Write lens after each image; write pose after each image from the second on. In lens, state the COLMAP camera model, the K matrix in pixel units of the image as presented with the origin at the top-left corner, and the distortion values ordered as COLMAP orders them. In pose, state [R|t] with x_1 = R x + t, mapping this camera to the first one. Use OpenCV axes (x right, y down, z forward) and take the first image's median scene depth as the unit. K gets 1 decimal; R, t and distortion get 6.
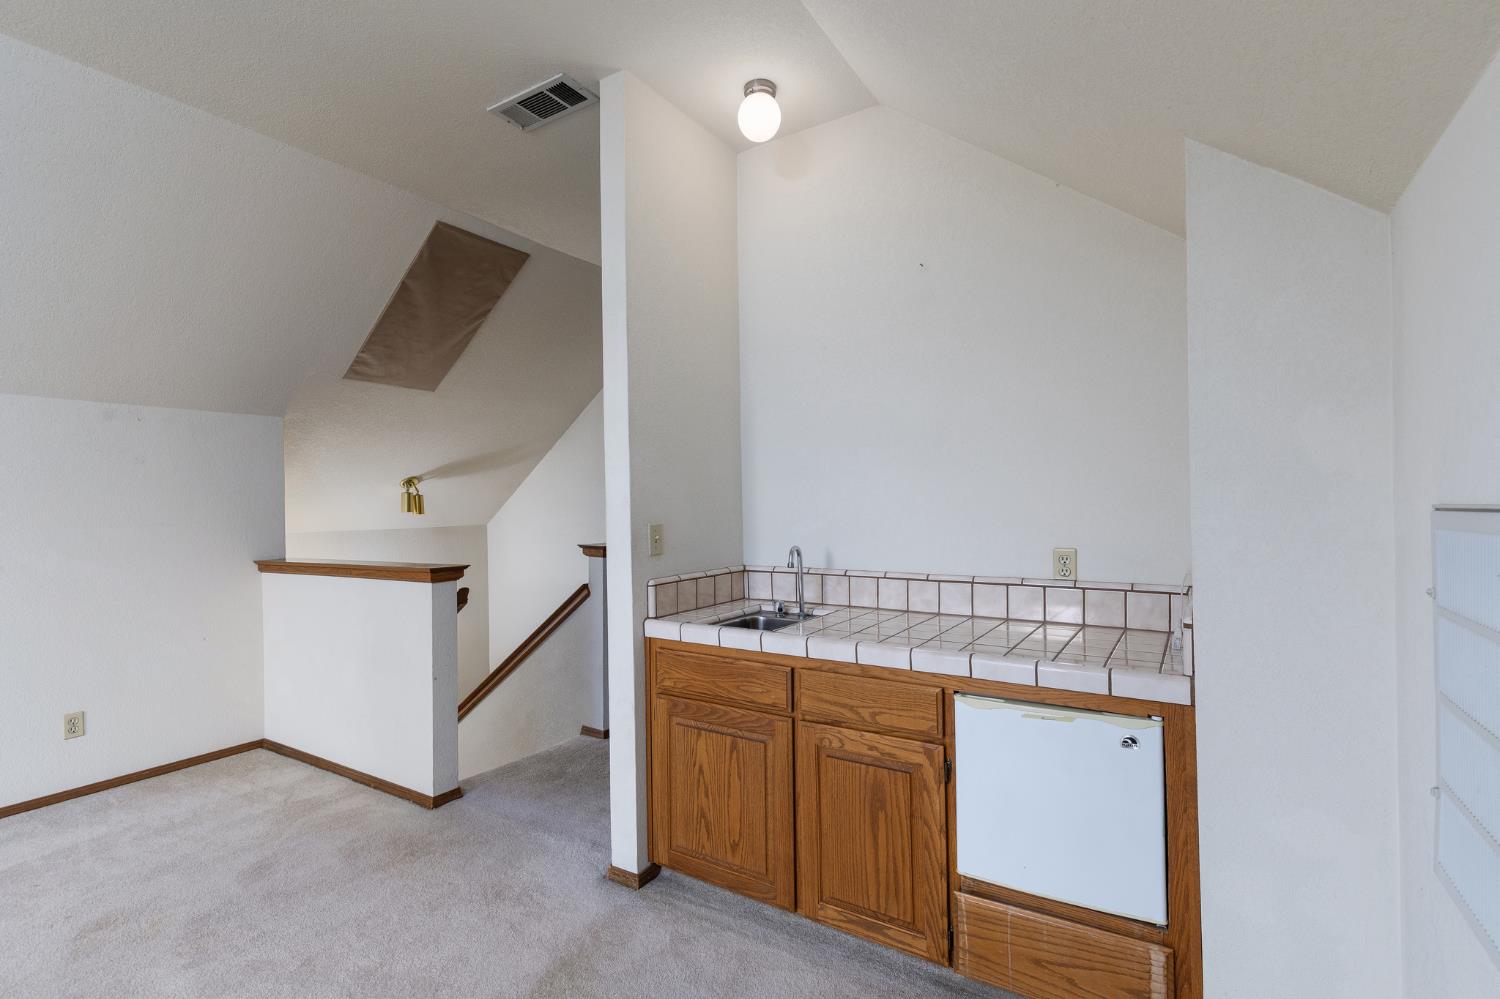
lens RADIAL K [[677.3, 0, 770.8], [0, 677.3, 501.9], [0, 0, 1]] dist [0.000651, 0.001061]
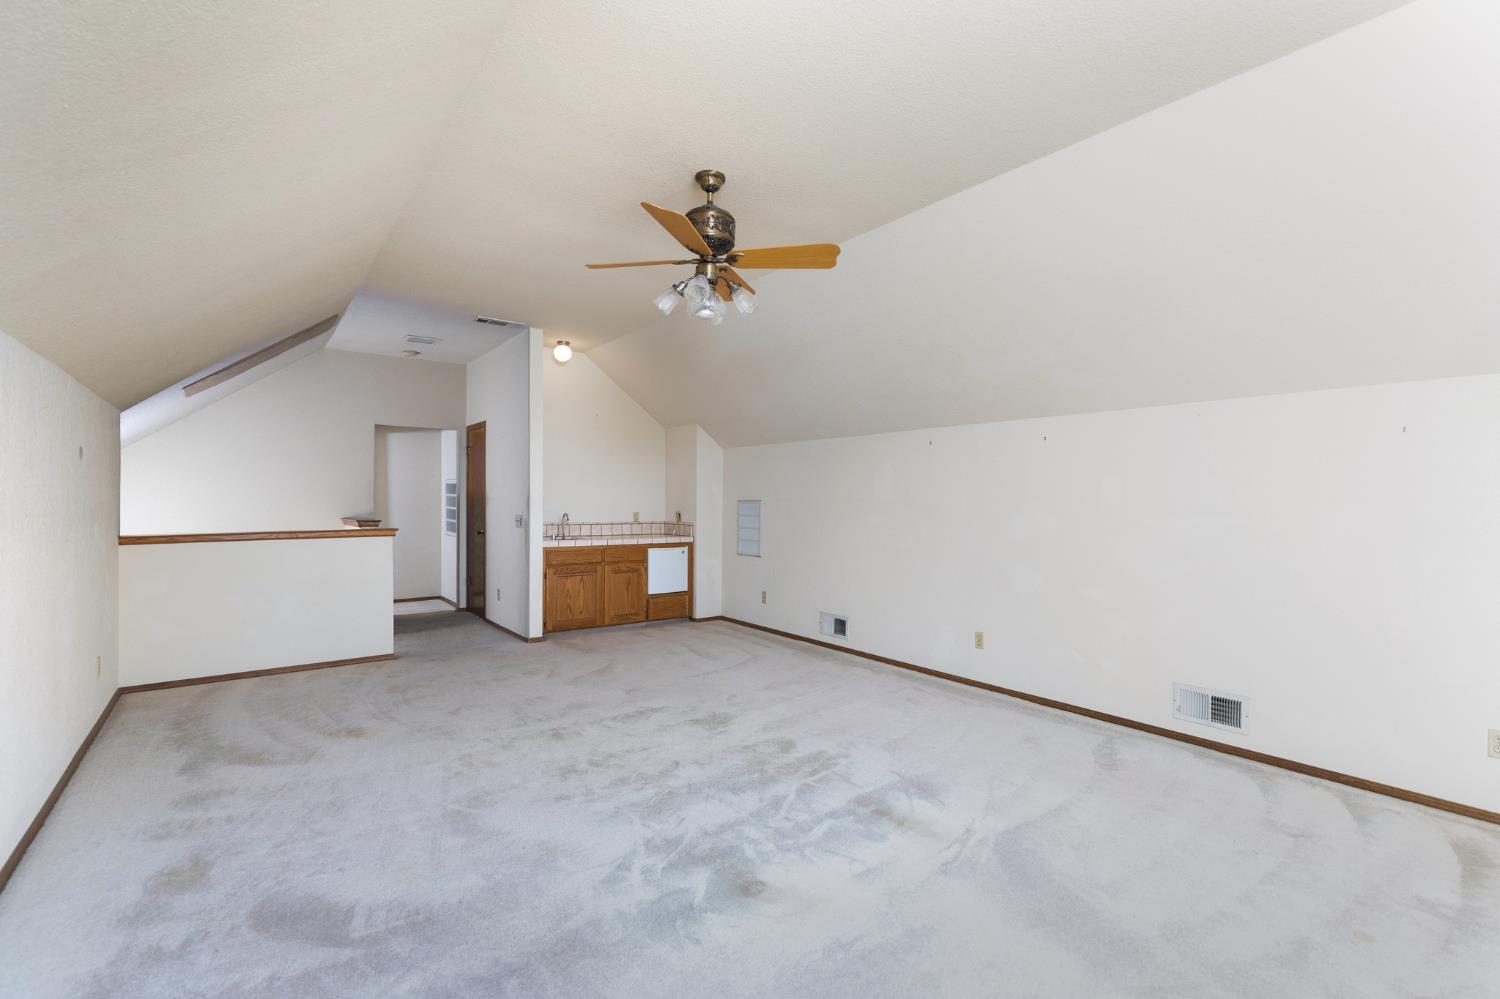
lens RADIAL K [[677.3, 0, 770.8], [0, 677.3, 501.9], [0, 0, 1]] dist [0.000651, 0.001061]
pose [[0.353574, 0.006084, 0.935387, -2.914161], [-0.012561, 0.999920, -0.001755, 0.018479], [-0.935322, -0.011129, 0.353622, -0.947741]]
